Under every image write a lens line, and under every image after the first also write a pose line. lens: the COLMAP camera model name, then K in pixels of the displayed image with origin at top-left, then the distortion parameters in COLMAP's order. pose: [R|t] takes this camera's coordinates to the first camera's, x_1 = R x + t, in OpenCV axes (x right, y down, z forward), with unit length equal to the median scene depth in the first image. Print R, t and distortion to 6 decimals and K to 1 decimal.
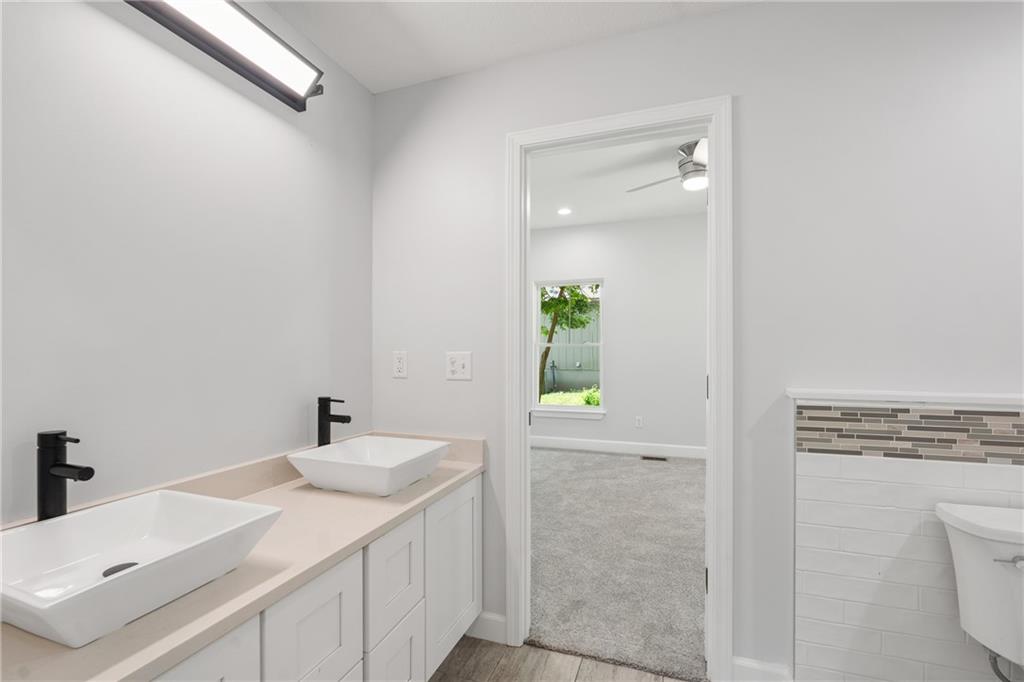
lens RADIAL K [[449.4, 0, 512.2], [0, 449.4, 346.5], [0, 0, 1]] dist [-0.007343, 0.001263]
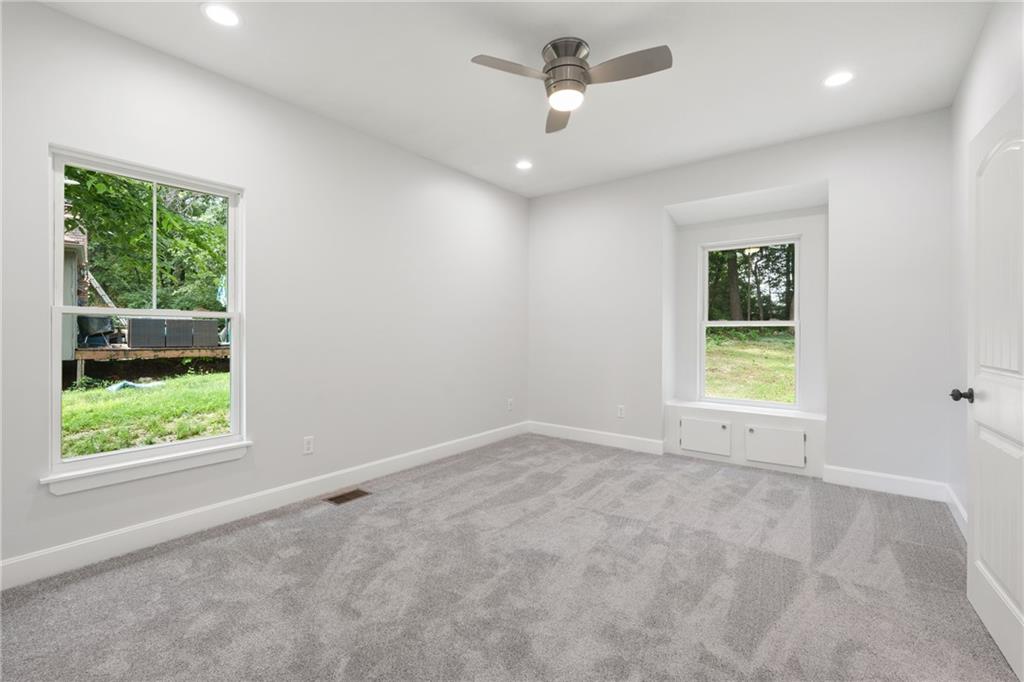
lens RADIAL K [[449.4, 0, 514.1], [0, 449.4, 332.4], [0, 0, 1]] dist [-0.007343, 0.001263]
pose [[0.316453, 0.004431, 0.948598, -0.241747], [-0.010673, 0.999942, -0.001110, 0.015444], [-0.948548, -0.009774, 0.316482, 0.645754]]
